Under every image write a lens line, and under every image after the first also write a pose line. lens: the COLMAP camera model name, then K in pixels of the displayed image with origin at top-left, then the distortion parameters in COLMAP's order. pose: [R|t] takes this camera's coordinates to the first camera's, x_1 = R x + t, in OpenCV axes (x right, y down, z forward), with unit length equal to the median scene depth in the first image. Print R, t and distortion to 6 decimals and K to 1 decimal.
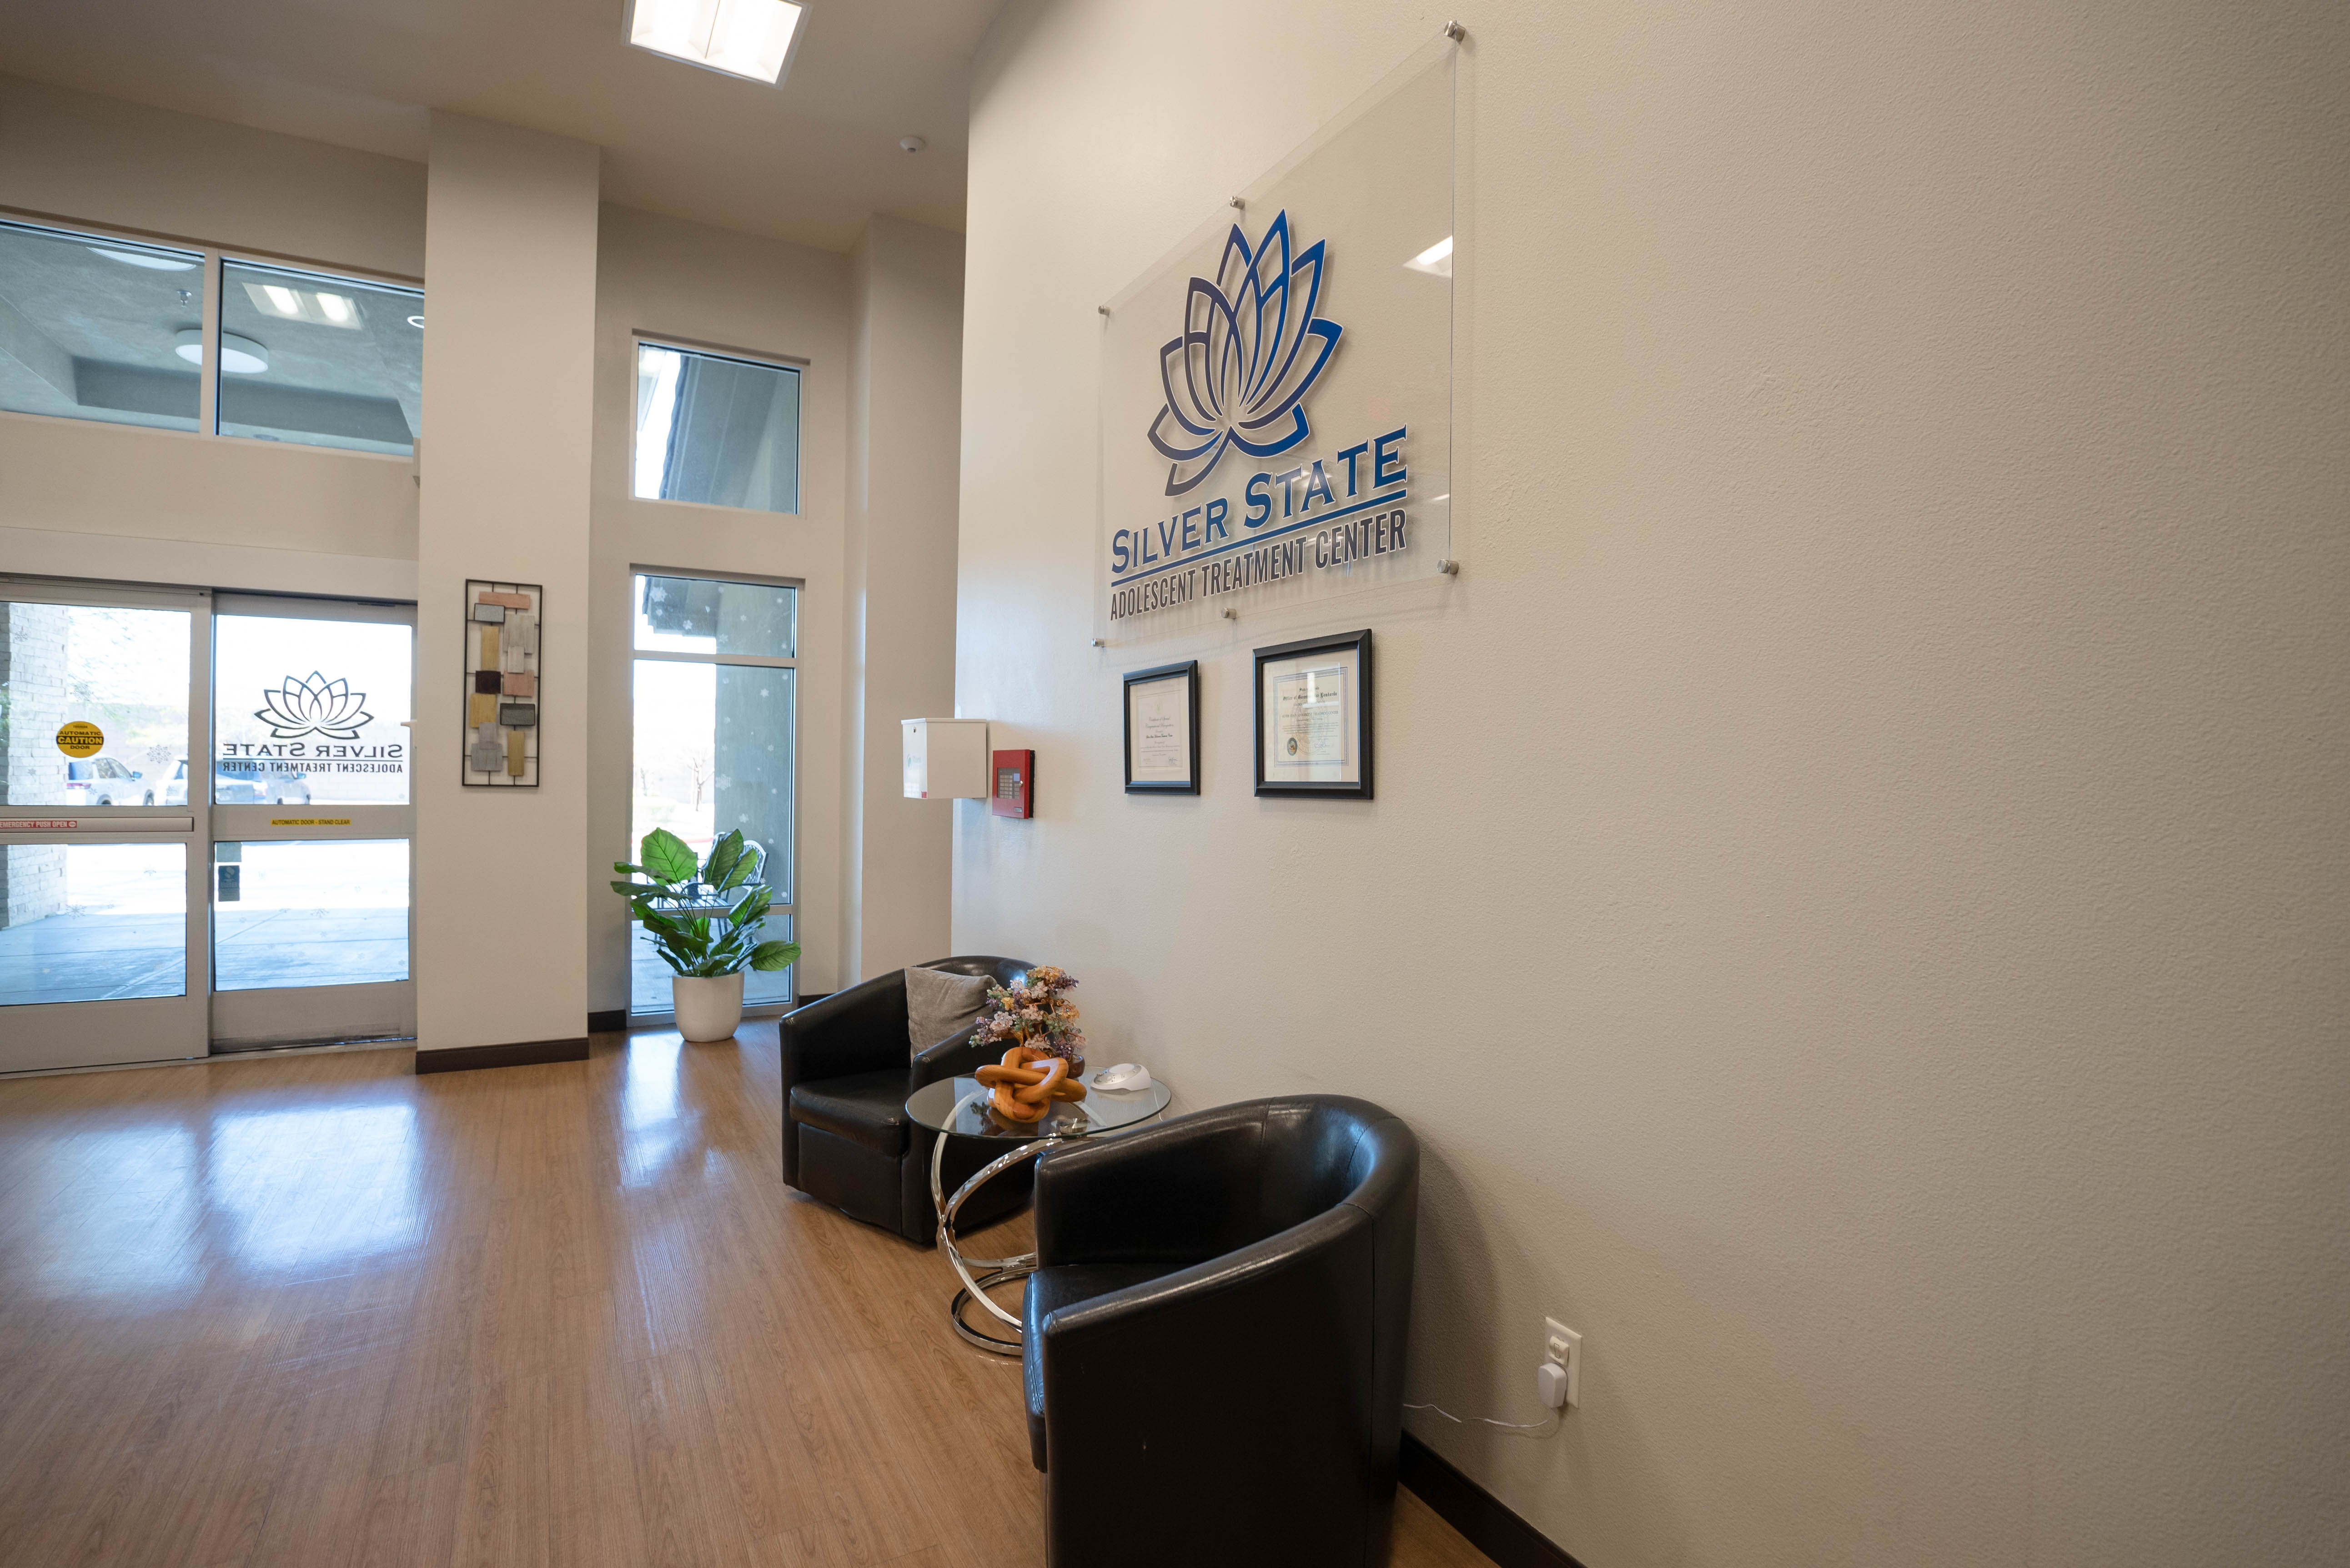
lens RADIAL K [[1139.3, 0, 1182.3], [0, 1139.3, 785.2], [0, 0, 1]] dist [-0.046734, 0.010395]
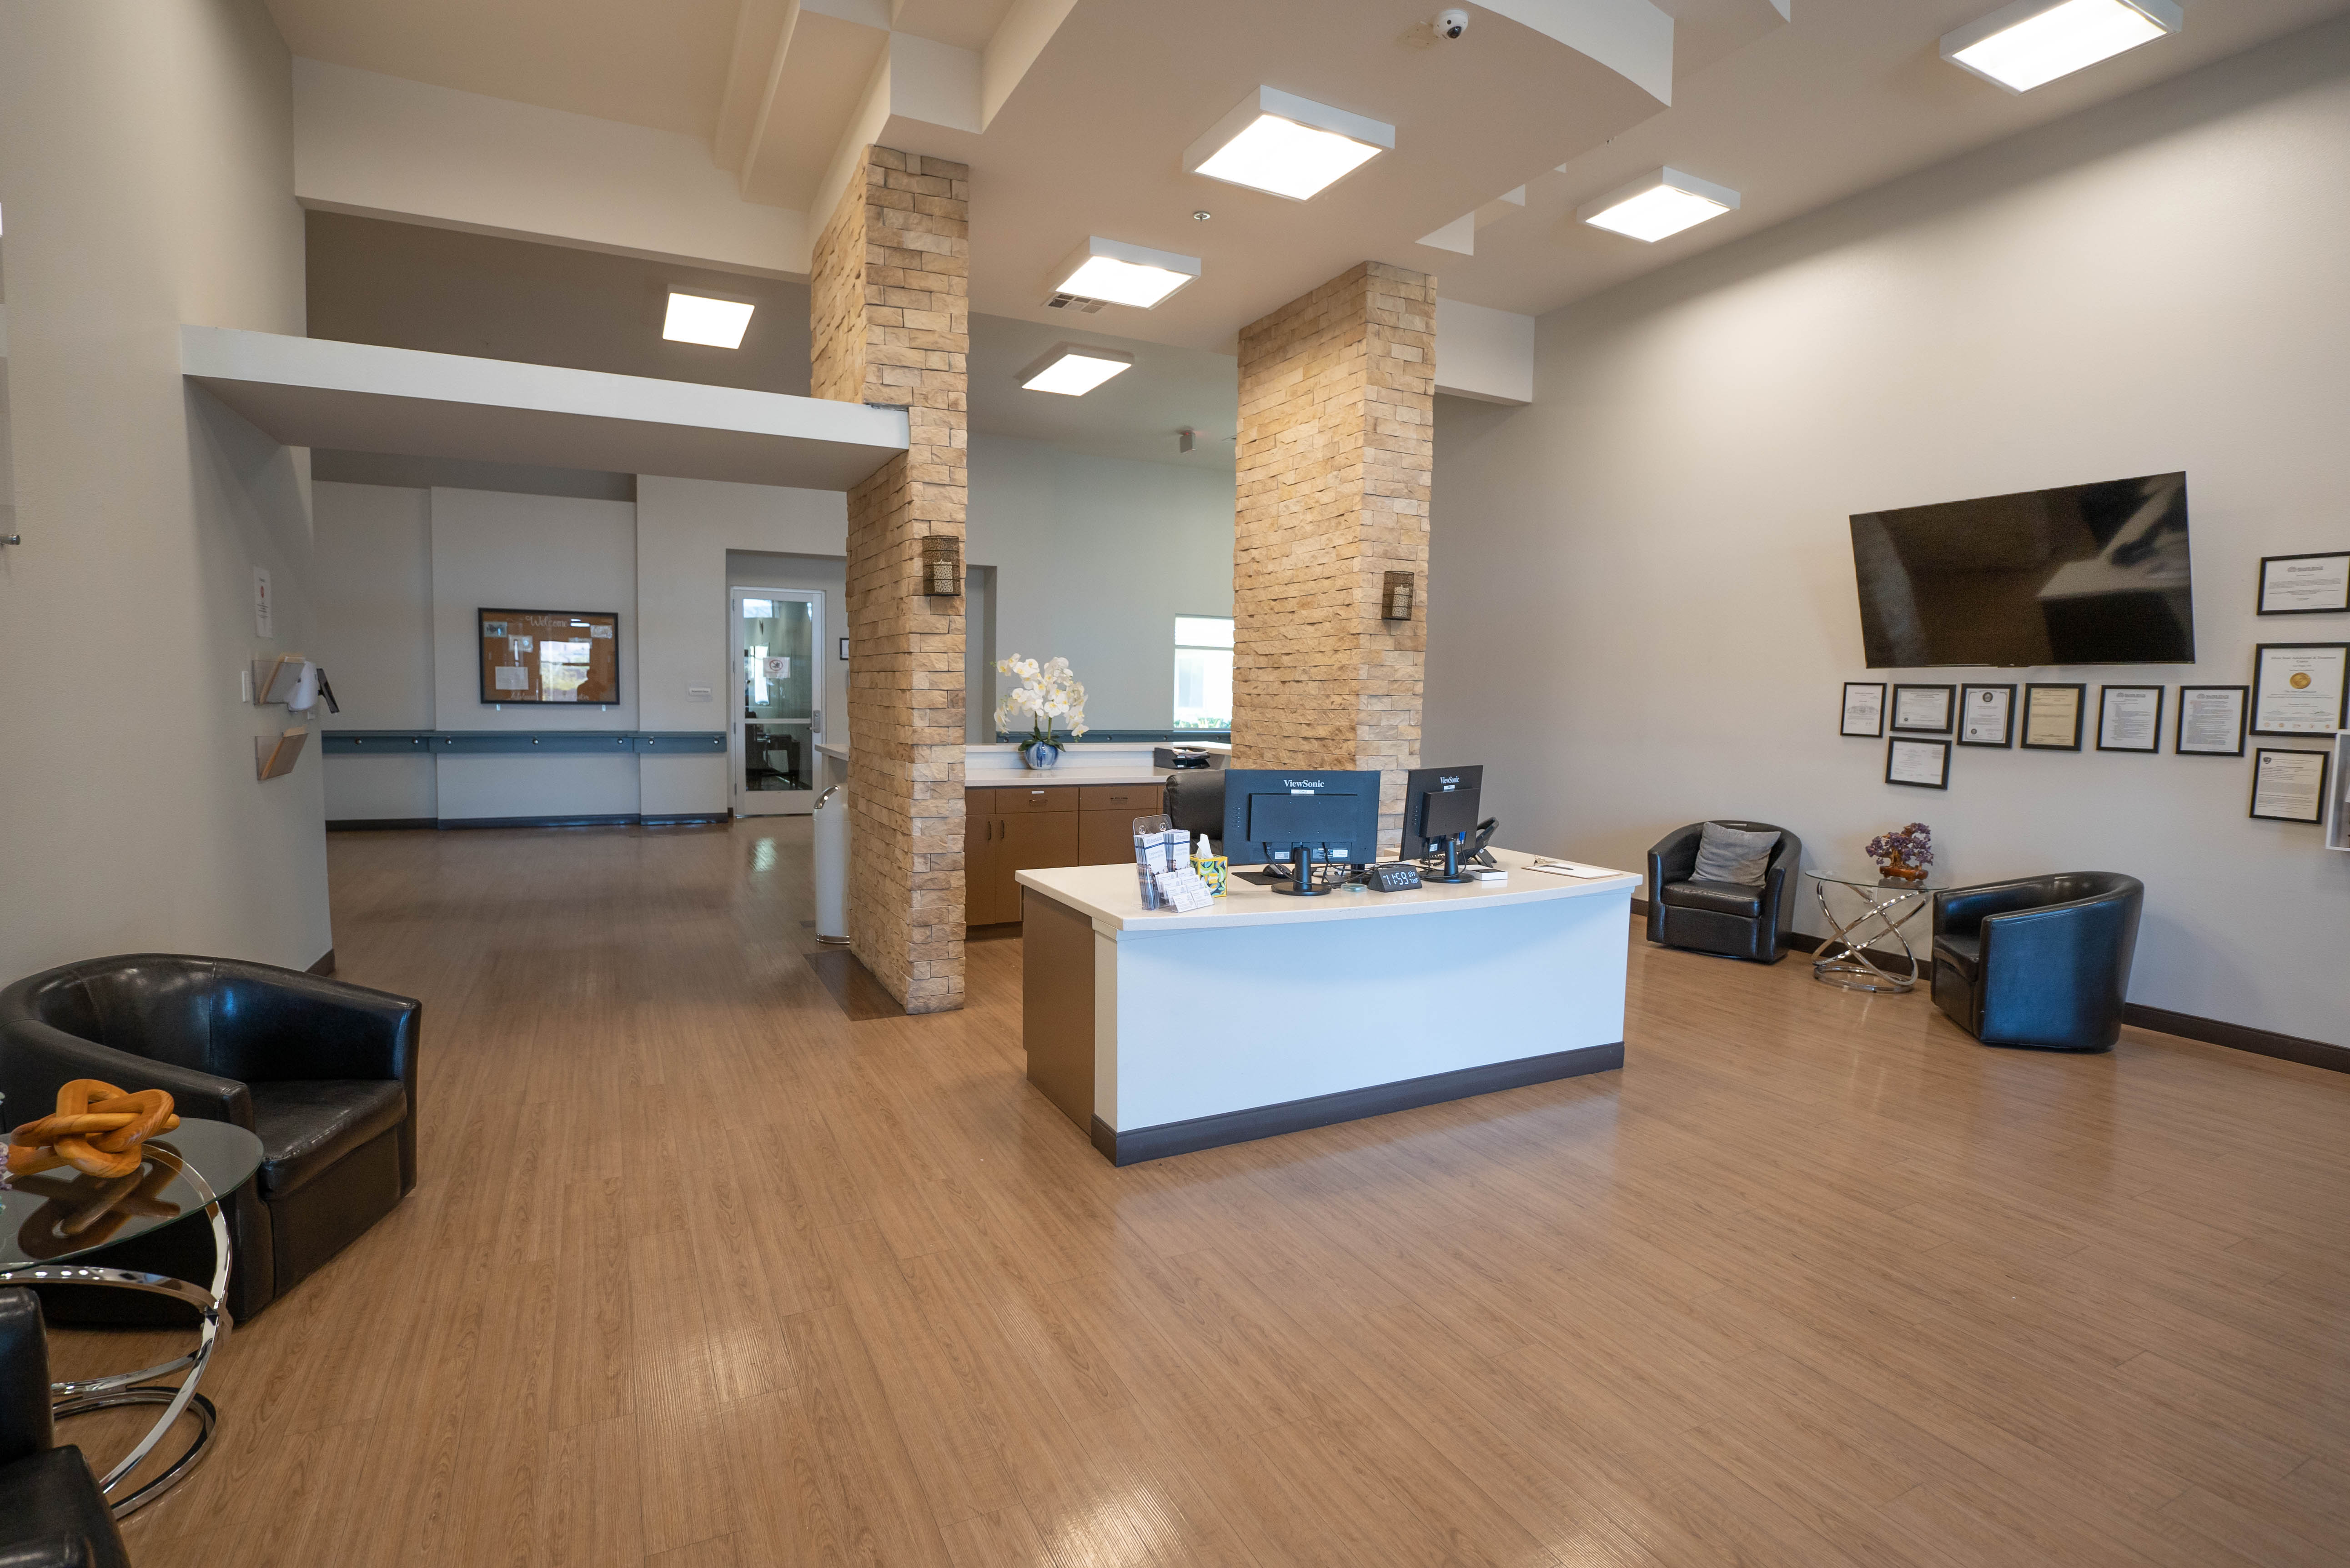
lens RADIAL K [[1139.3, 0, 1179.6], [0, 1139.3, 788.6], [0, 0, 1]] dist [-0.046734, 0.010395]
pose [[-0.998525, -0.037665, 0.039100, -0.503616], [-0.033694, 0.994648, 0.097669, -0.033240], [-0.042570, 0.096208, -0.994451, 0.962752]]
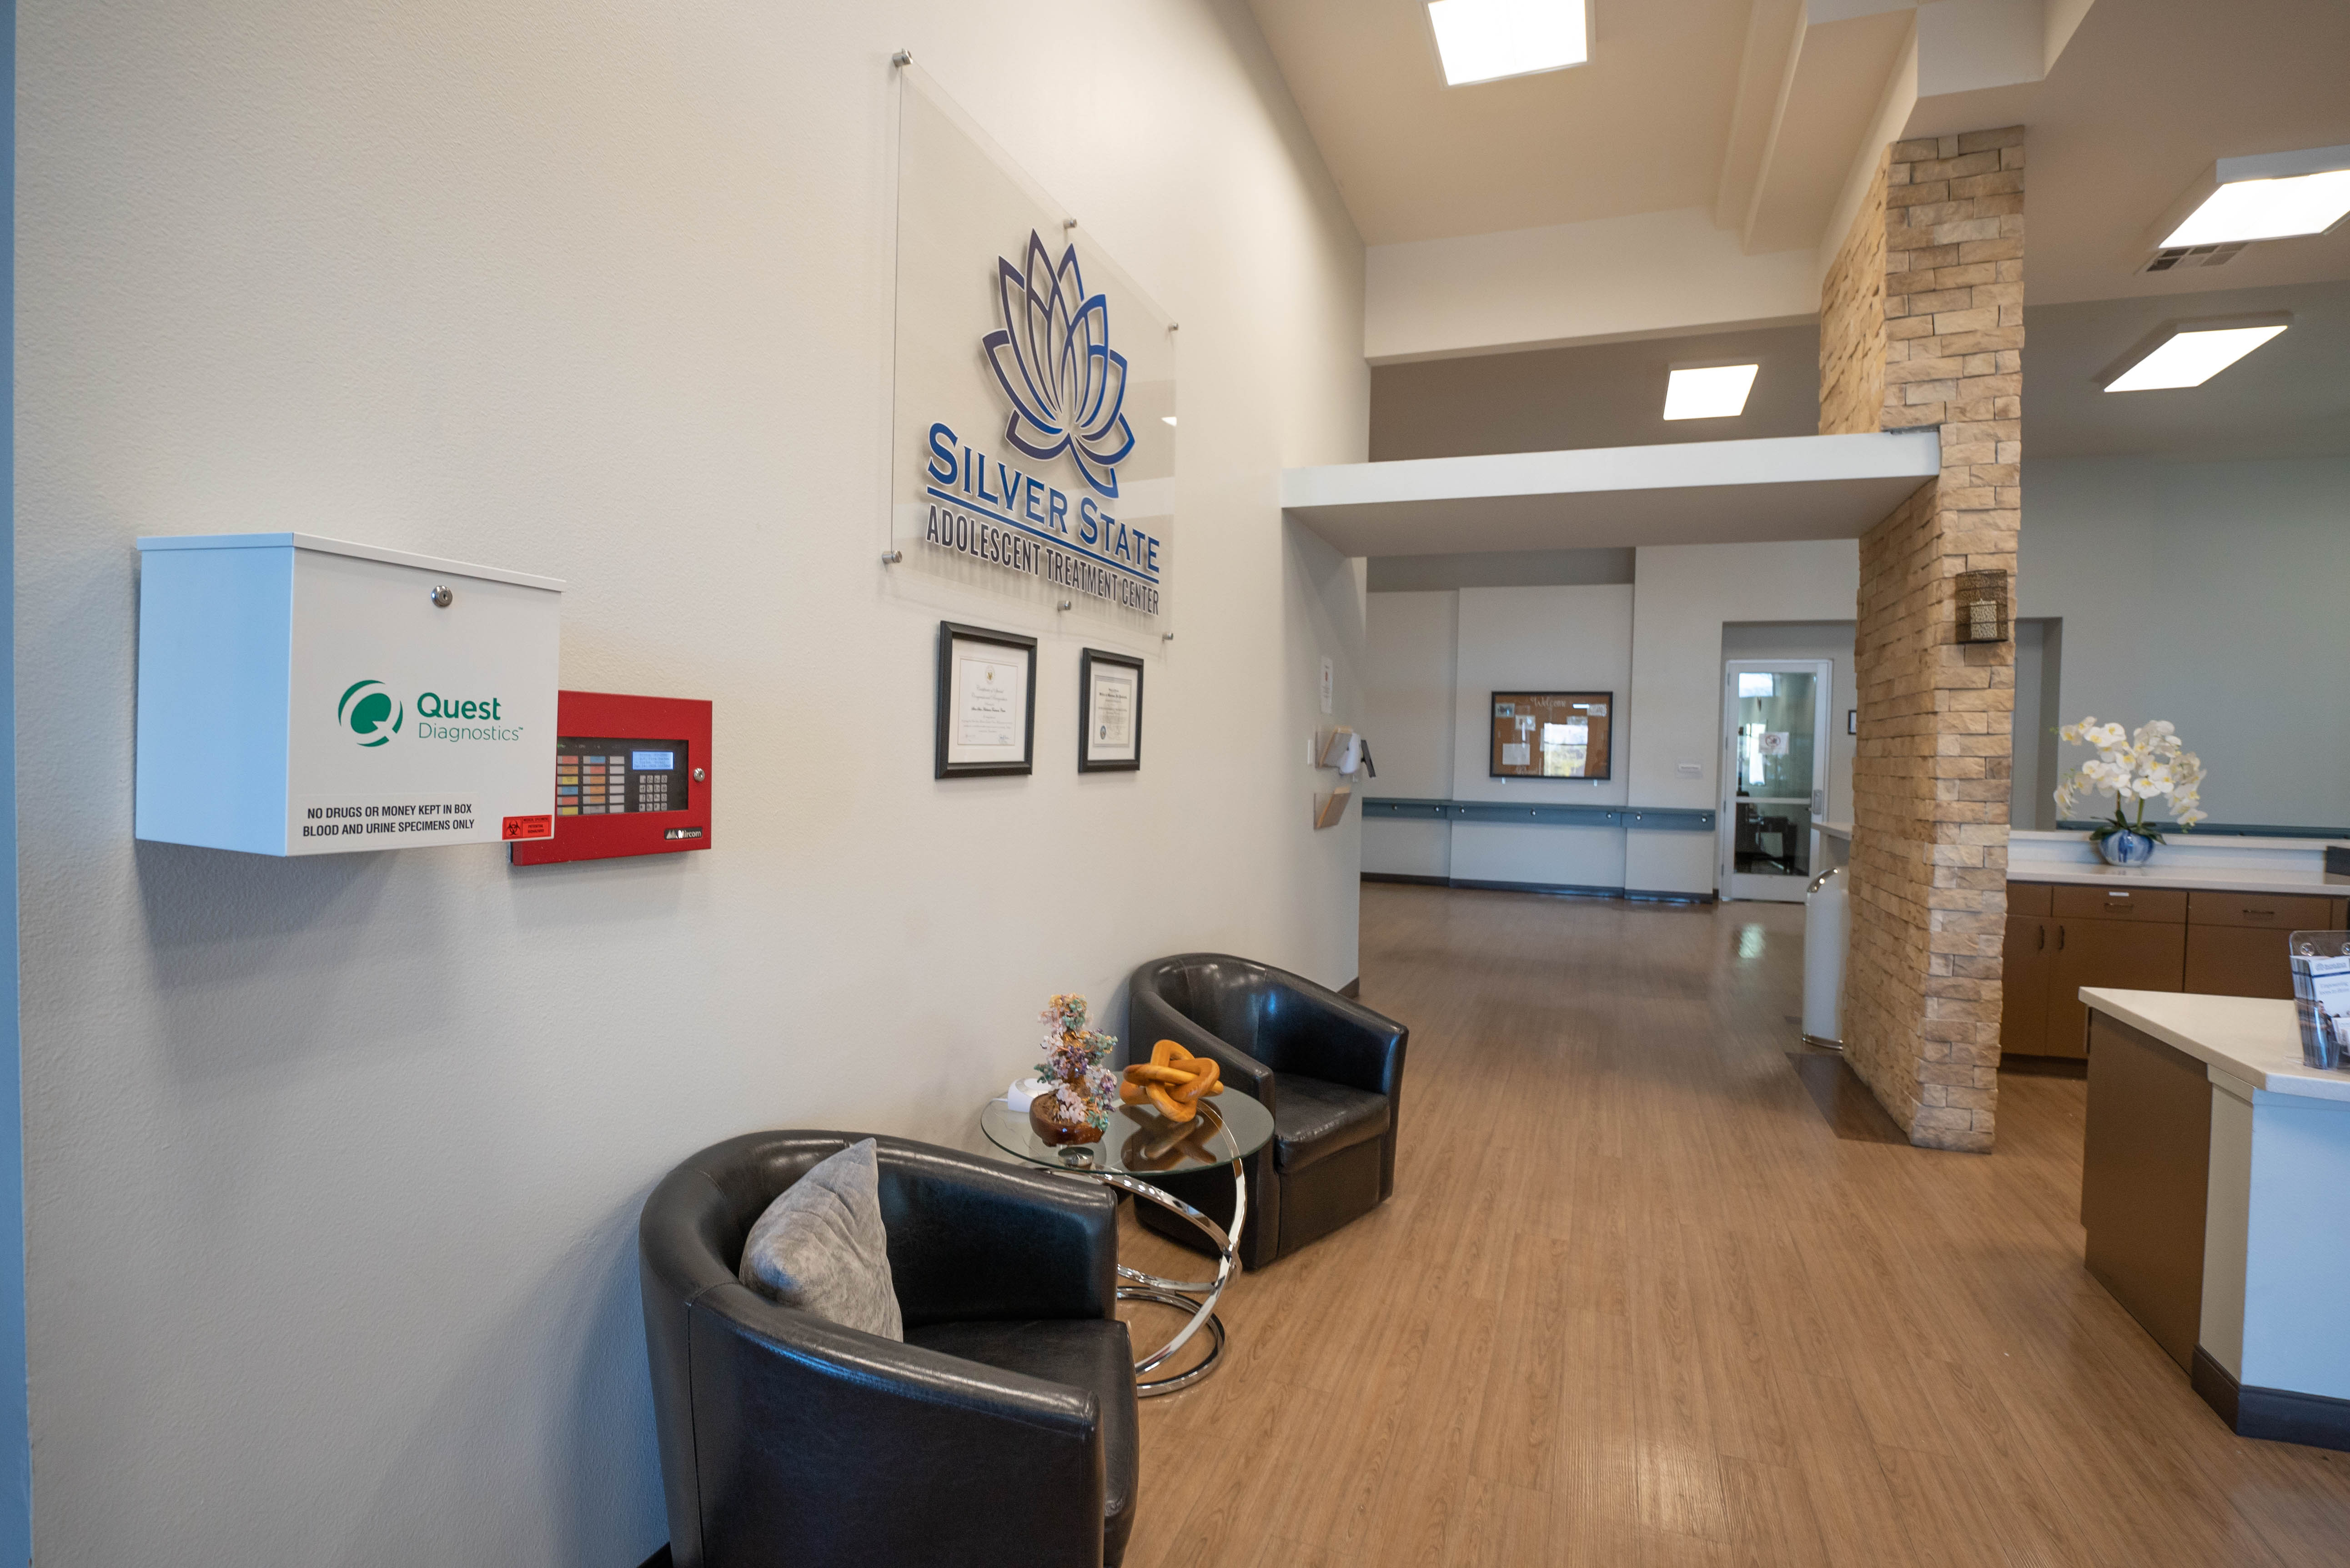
lens RADIAL K [[1139.3, 0, 1178.9], [0, 1139.3, 784.7], [0, 0, 1]] dist [-0.046734, 0.010395]
pose [[-0.643455, -0.047962, 0.763980, -0.497437], [-0.021018, 0.998766, 0.044999, -0.018232], [-0.765195, 0.012897, -0.643669, 0.928984]]
